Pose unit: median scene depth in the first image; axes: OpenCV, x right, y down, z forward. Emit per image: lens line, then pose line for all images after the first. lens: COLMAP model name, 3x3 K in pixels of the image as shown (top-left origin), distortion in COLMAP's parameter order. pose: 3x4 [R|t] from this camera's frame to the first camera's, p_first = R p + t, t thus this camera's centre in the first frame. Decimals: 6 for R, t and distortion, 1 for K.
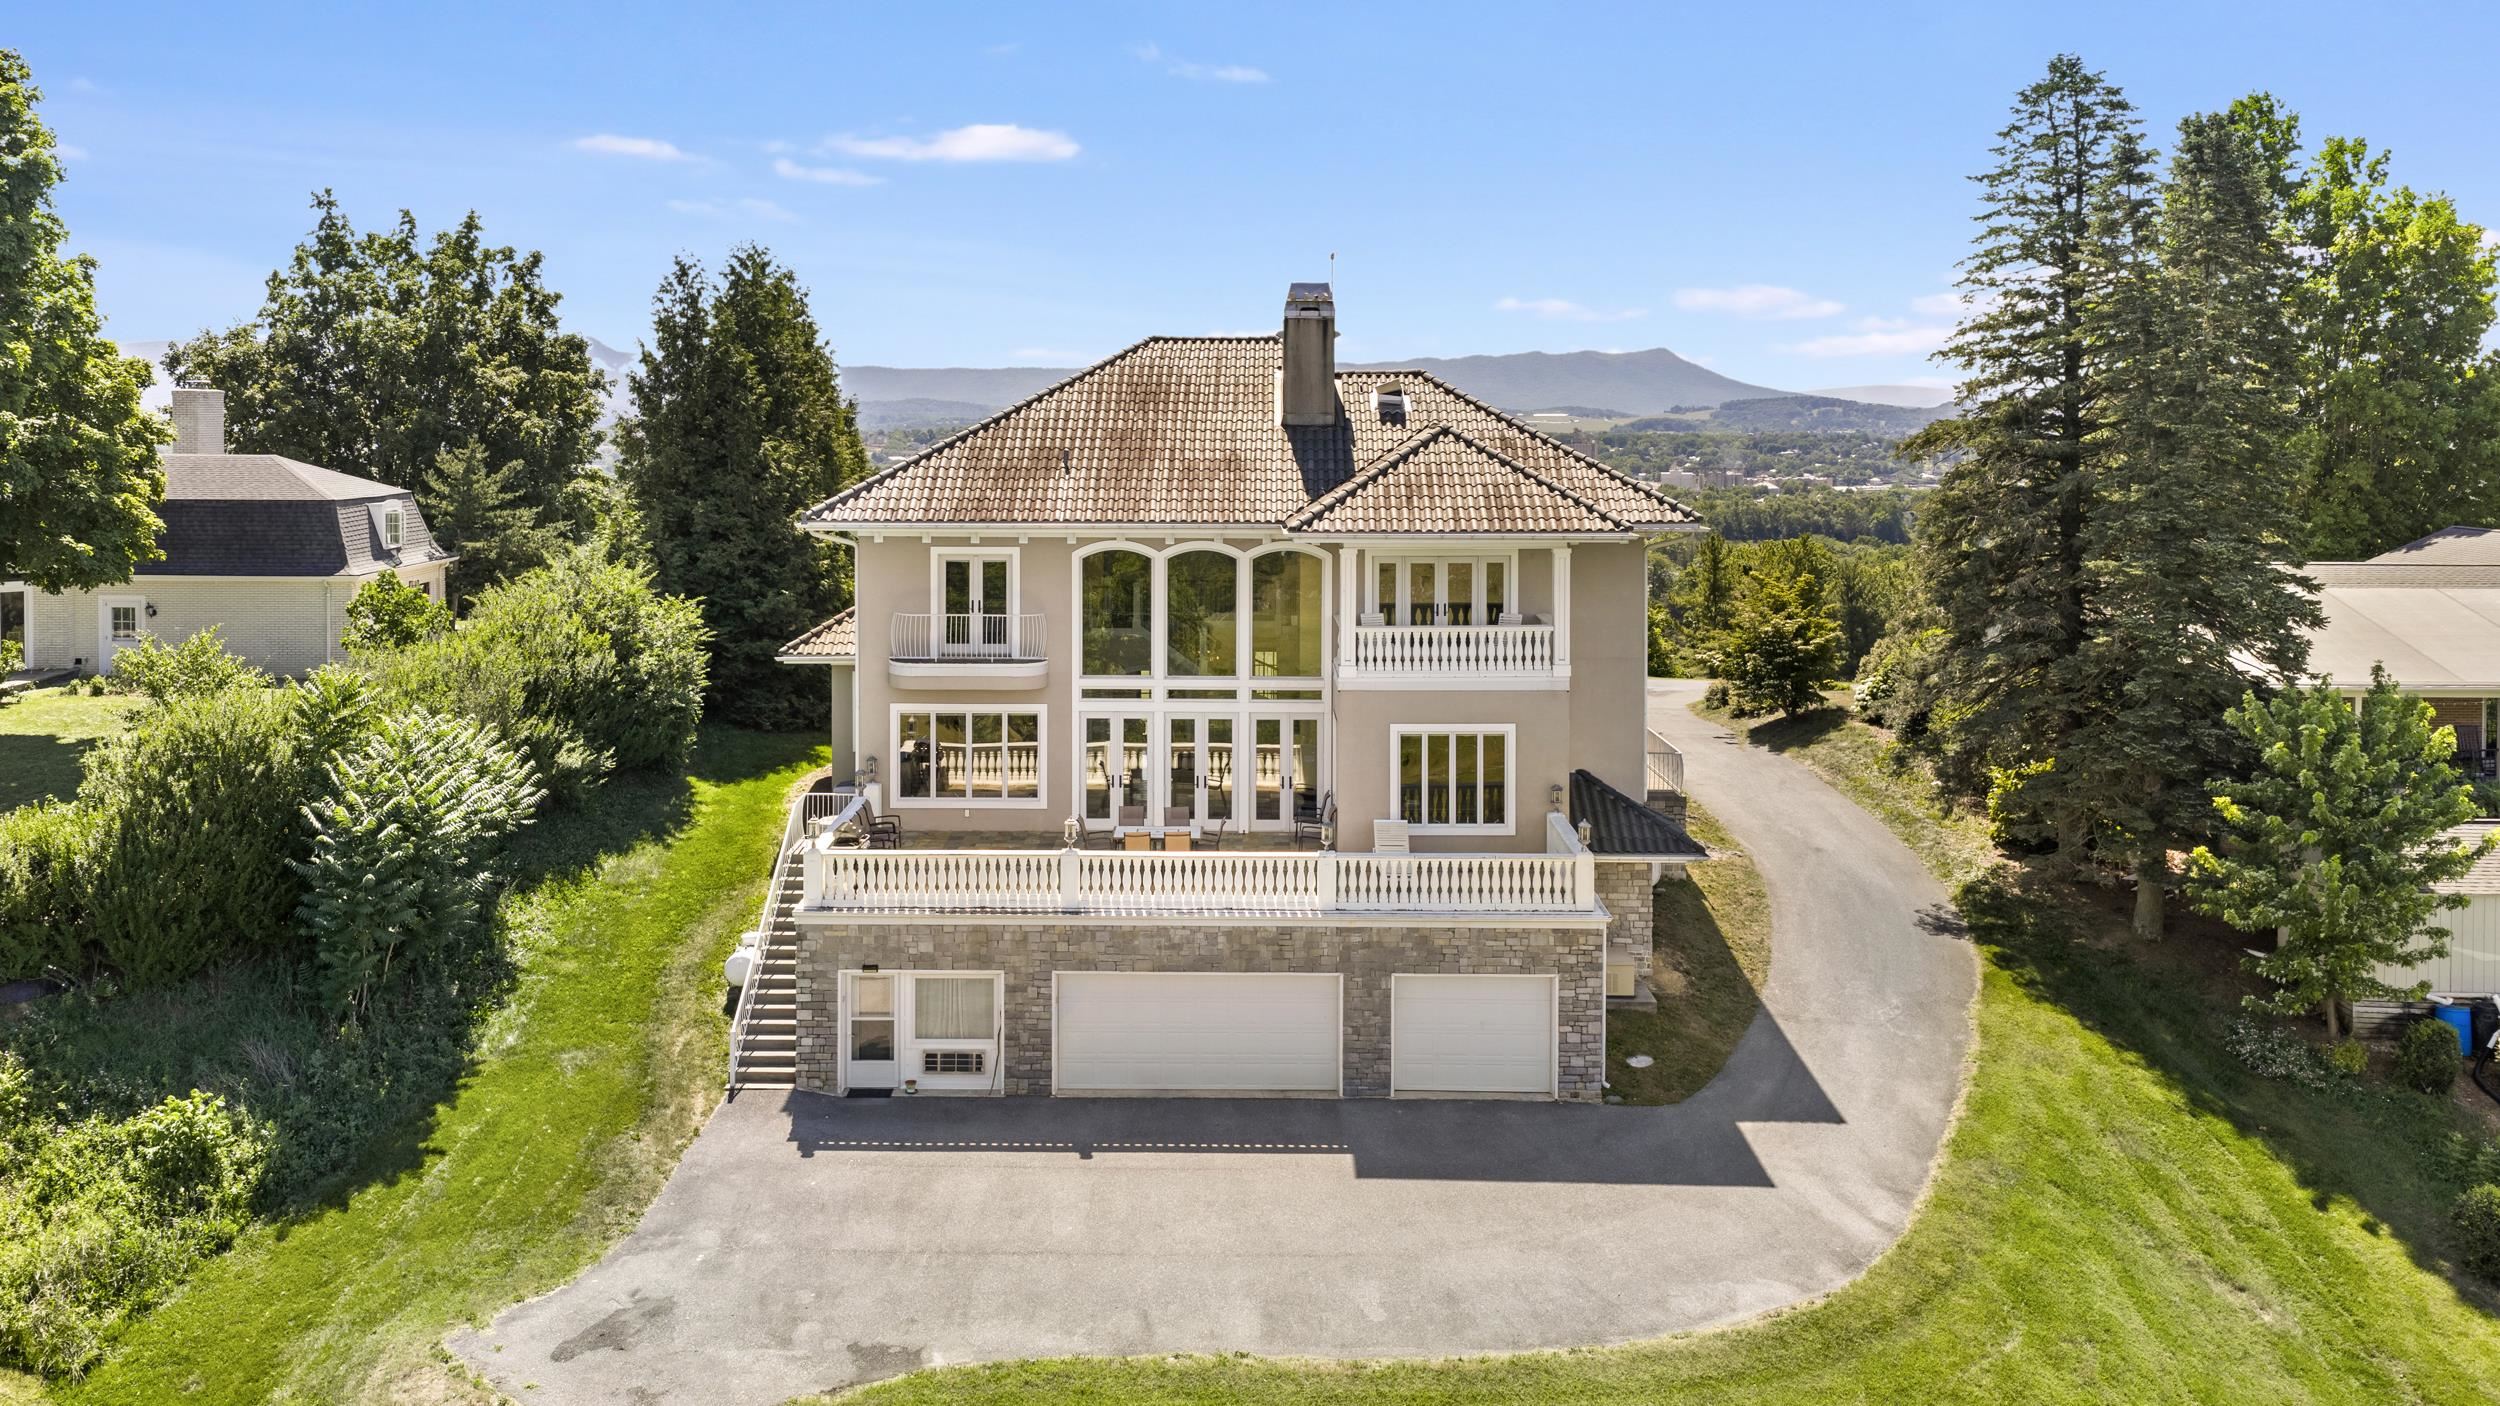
lens RADIAL K [[2126.8, 0, 1219.6], [0, 2126.8, 431.5], [0, 0, 1]] dist [0.004666, 0.009223]
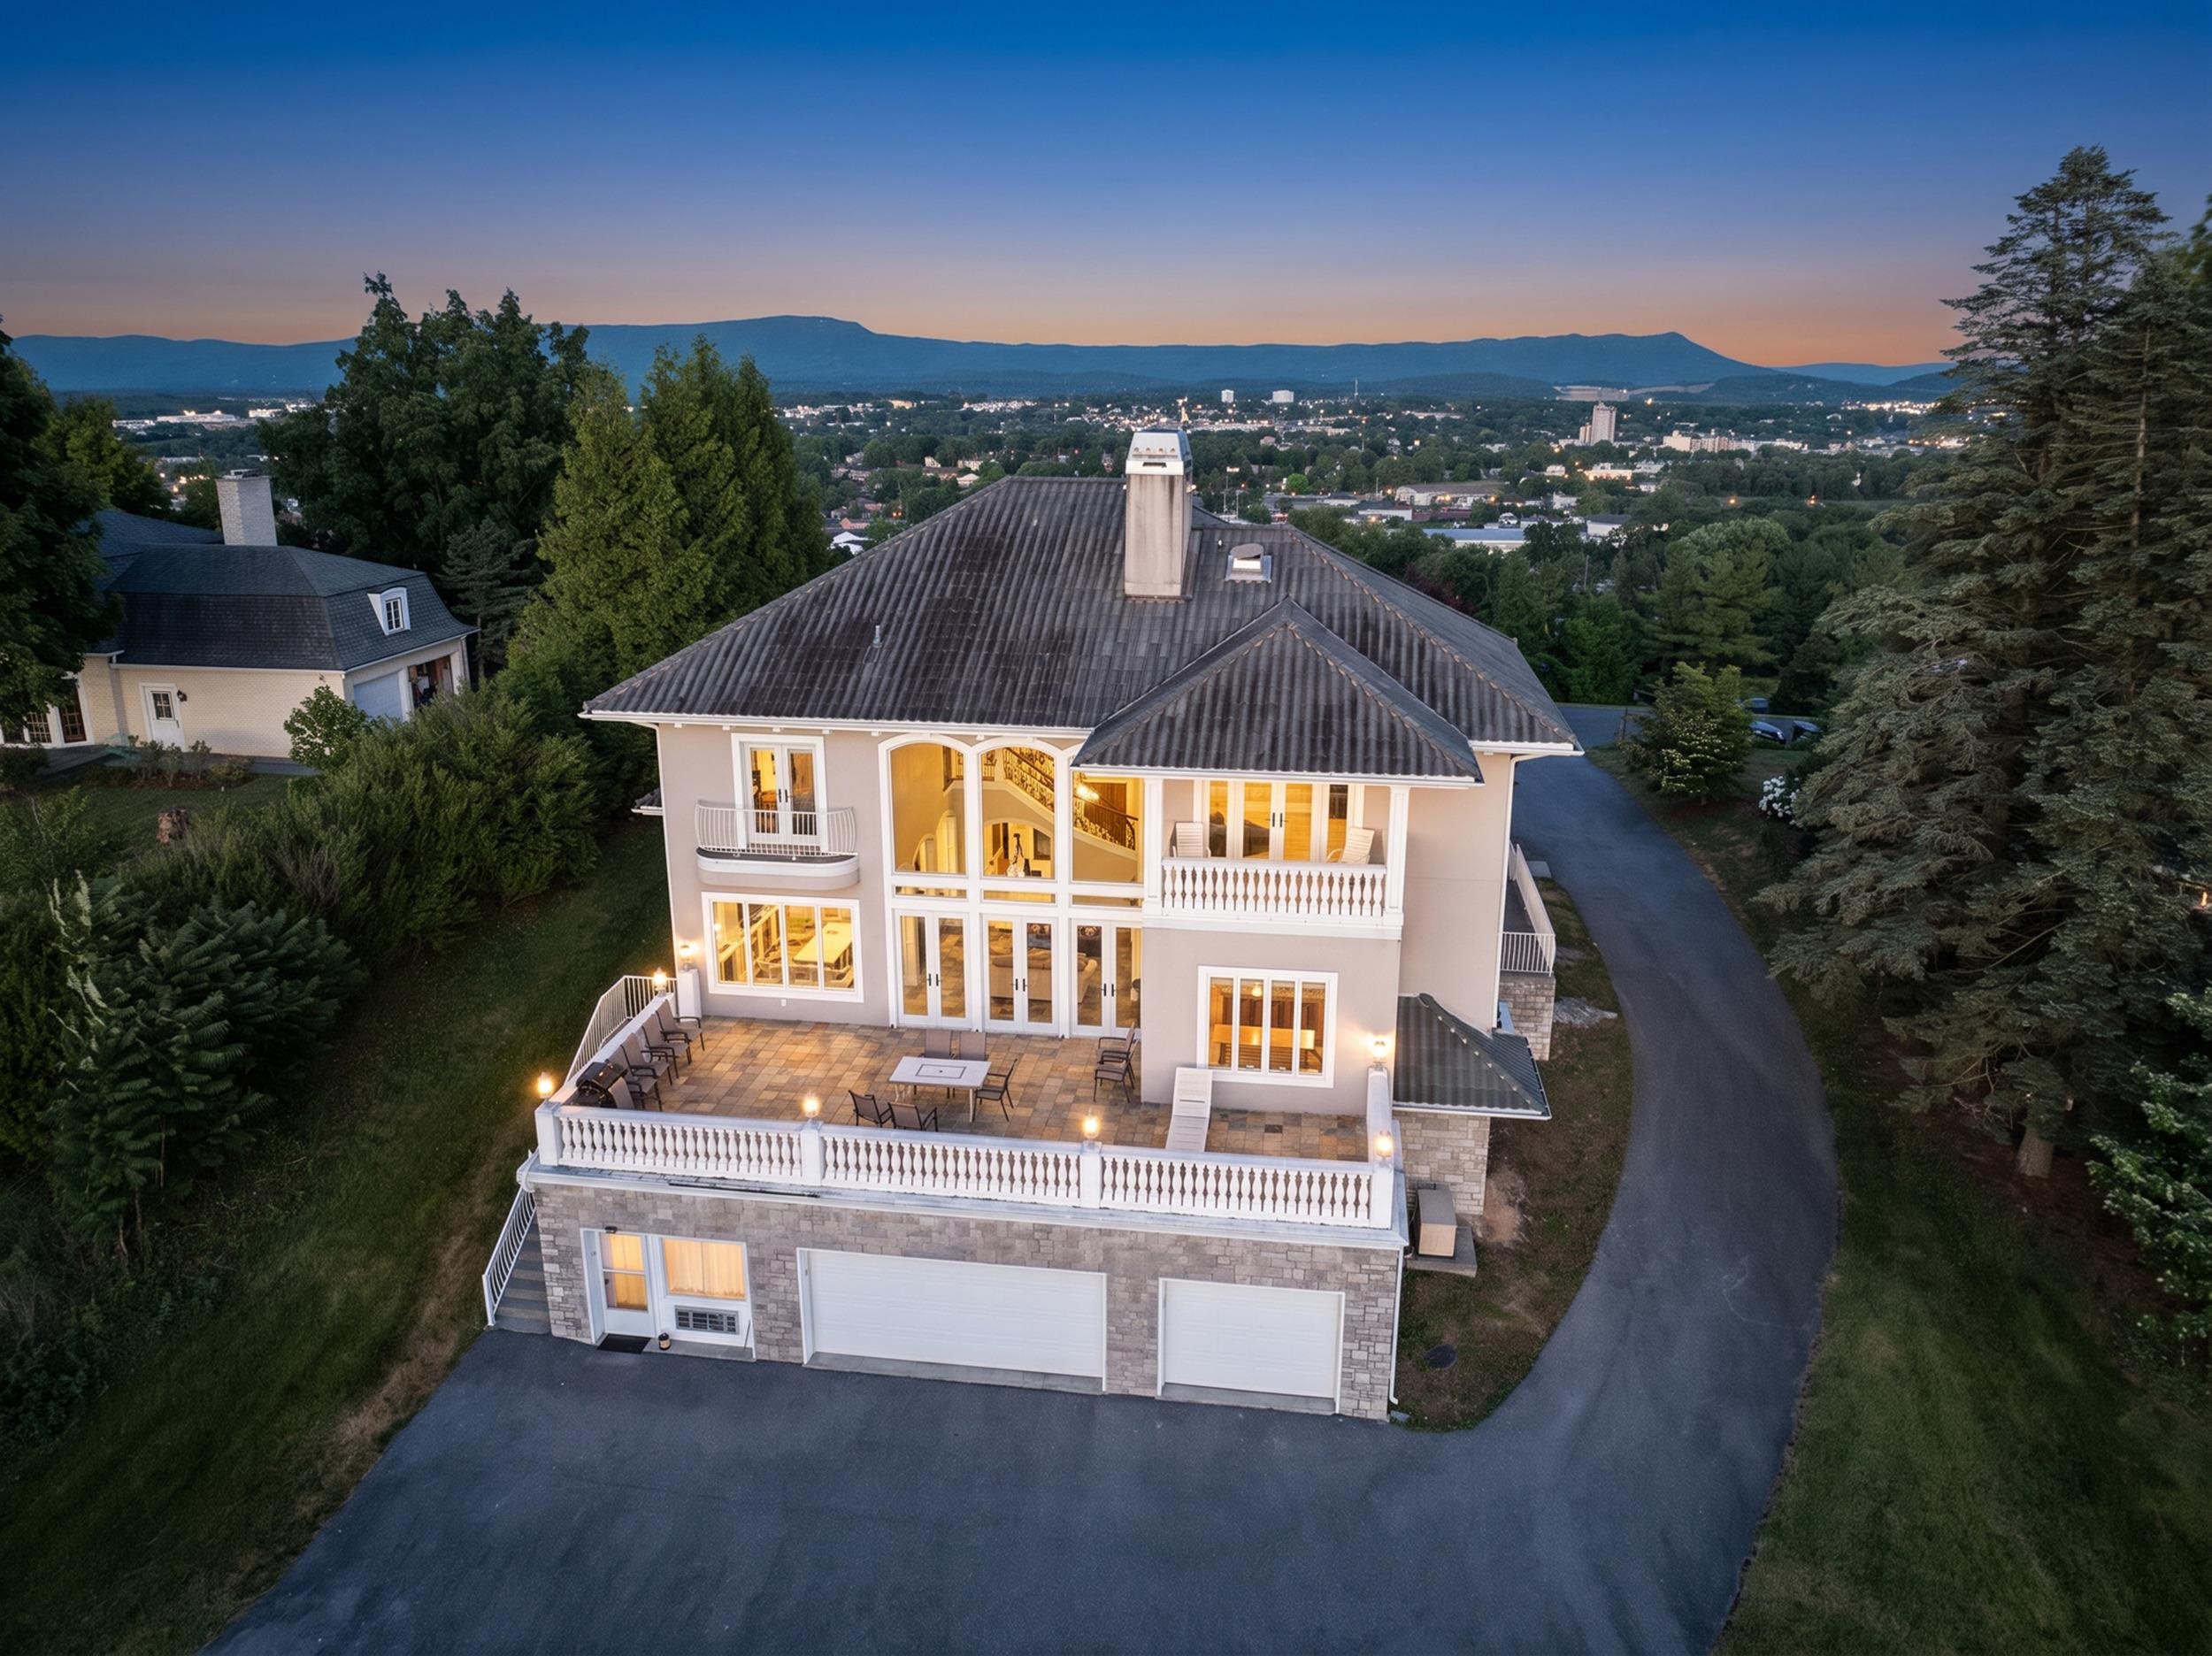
lens RADIAL K [[1552.8, 0, 1120.6], [0, 1552.8, 815.5], [0, 0, 1]] dist [-0.044332, 0.011564]
pose [[0.992188, 0.037213, -0.119075, 0.123054], [-0.004873, 0.965307, 0.261070, -0.095157], [0.124659, -0.258451, 0.957948, 0.383549]]
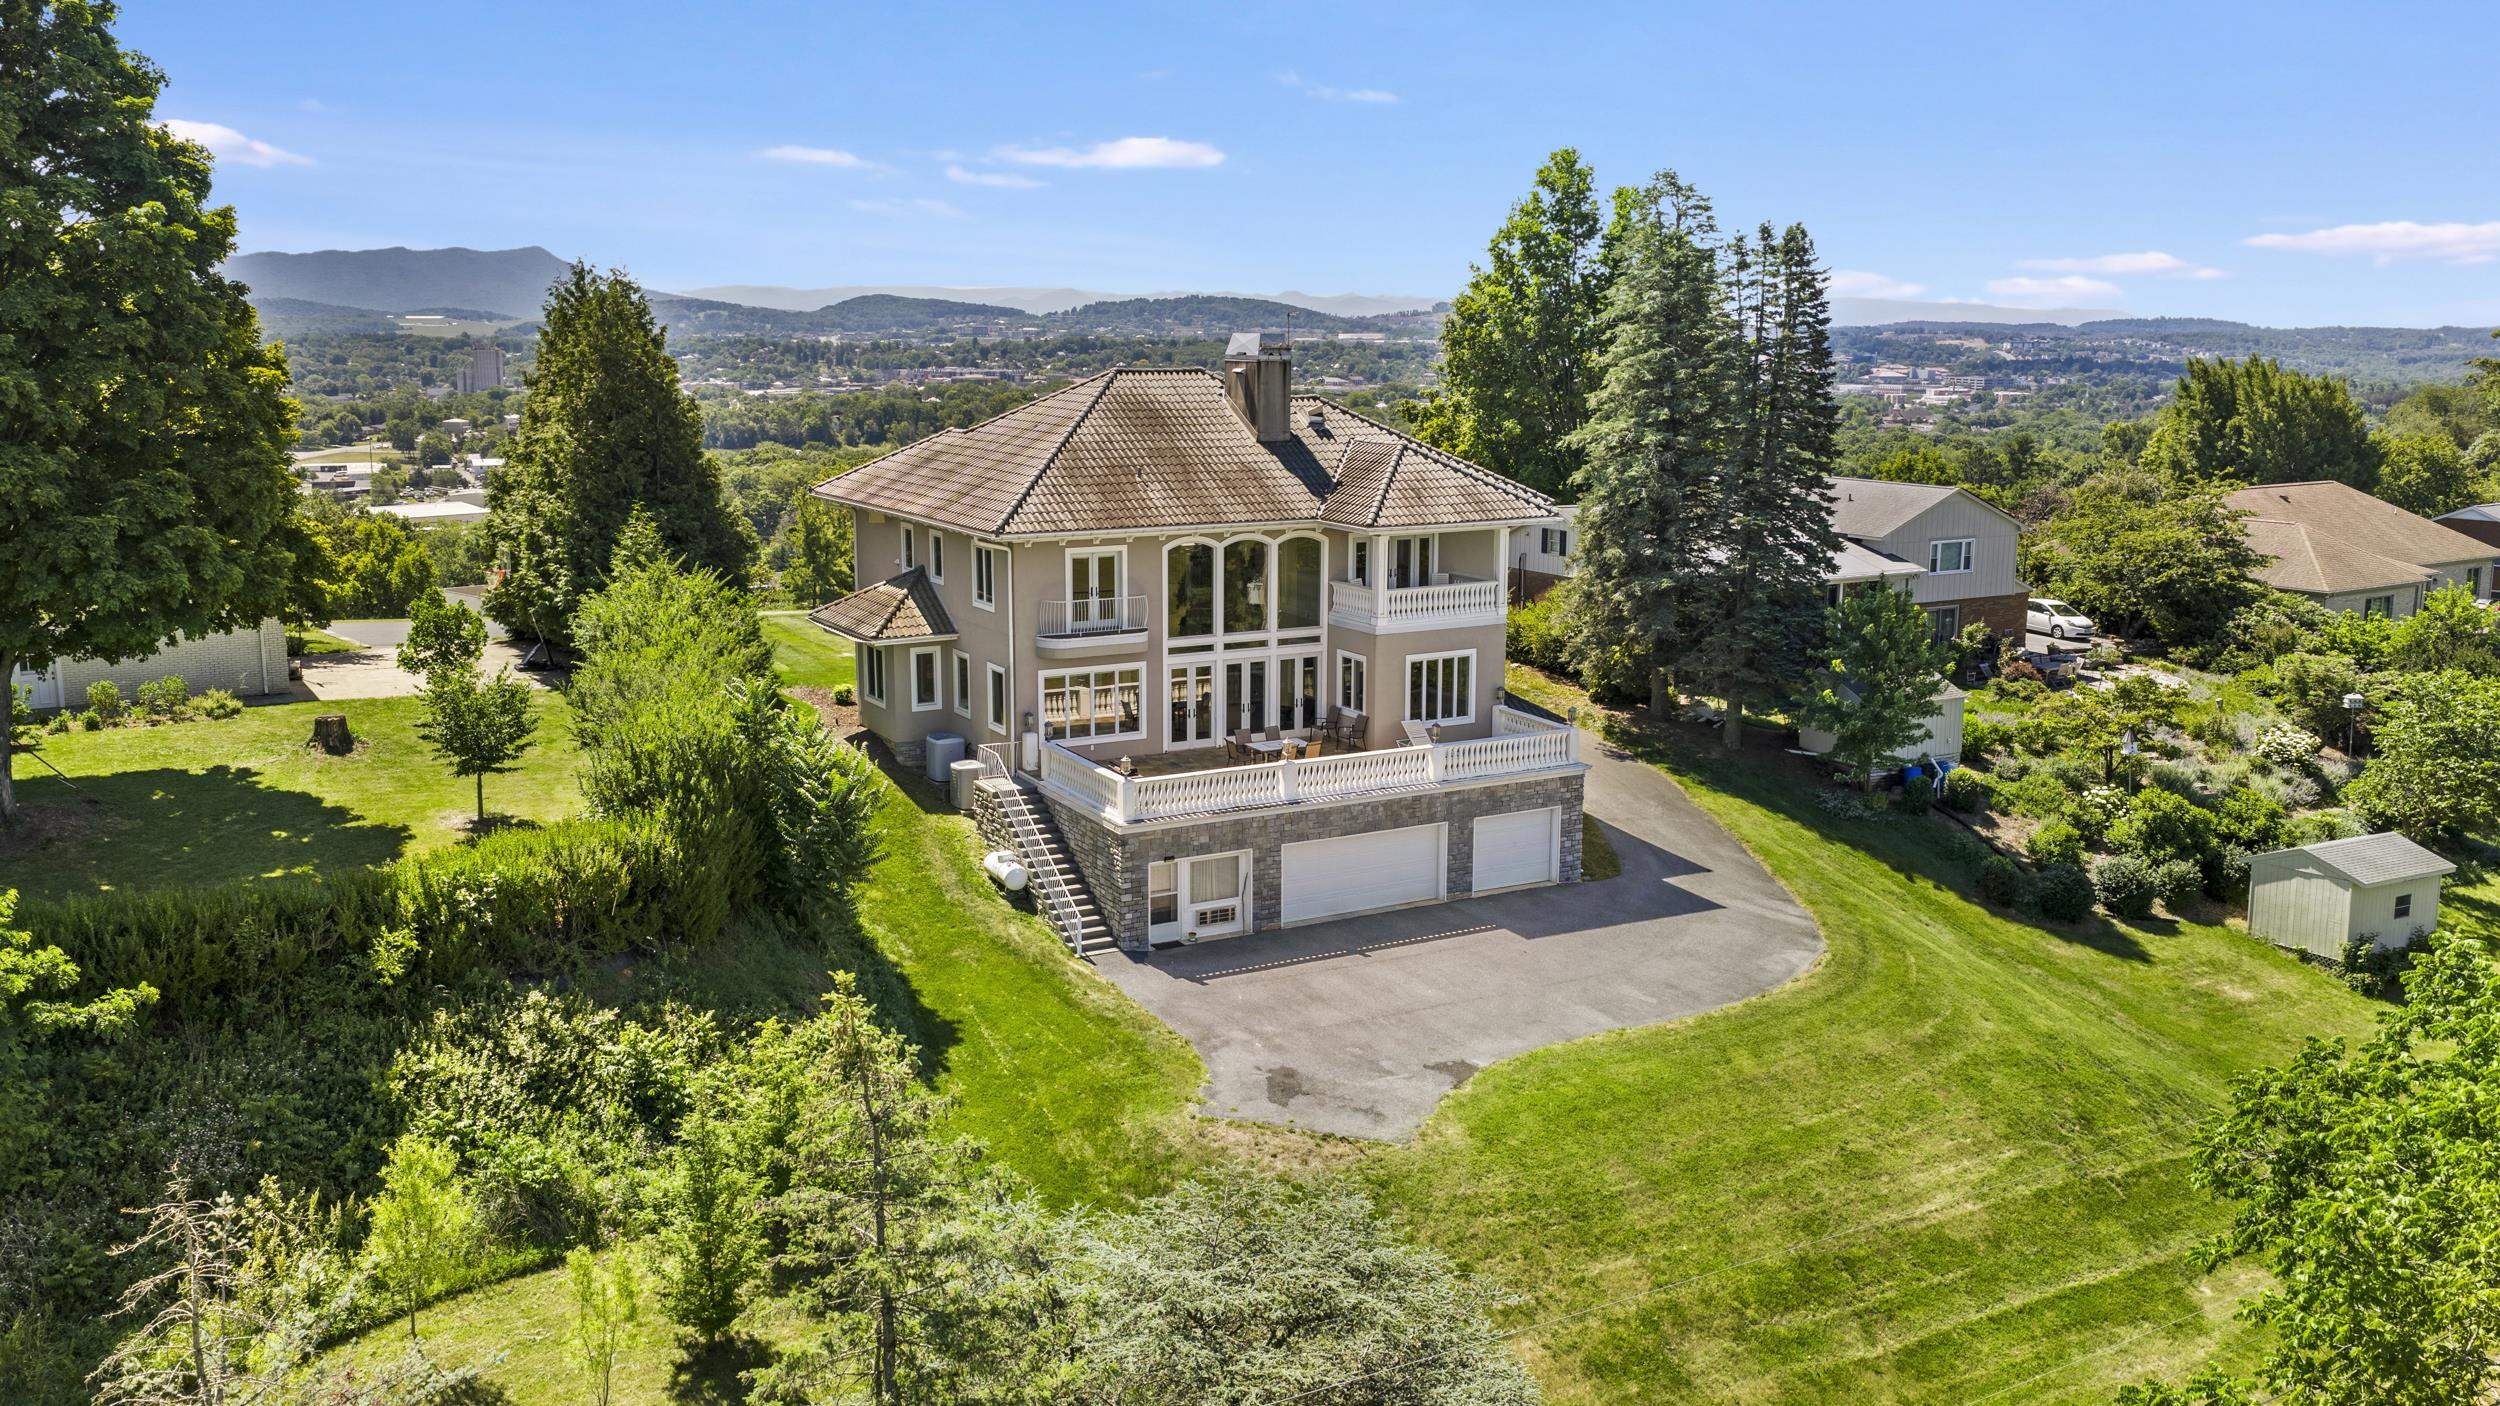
lens RADIAL K [[2079.9, 0, 1252.9], [0, 2079.9, 696.5], [0, 0, 1]] dist [0.004590, -0.009982]
pose [[0.863612, -0.090305, 0.496004, -0.713303], [0.003975, 0.985016, 0.172415, -0.079217], [-0.504142, -0.146928, 0.851031, -0.155540]]
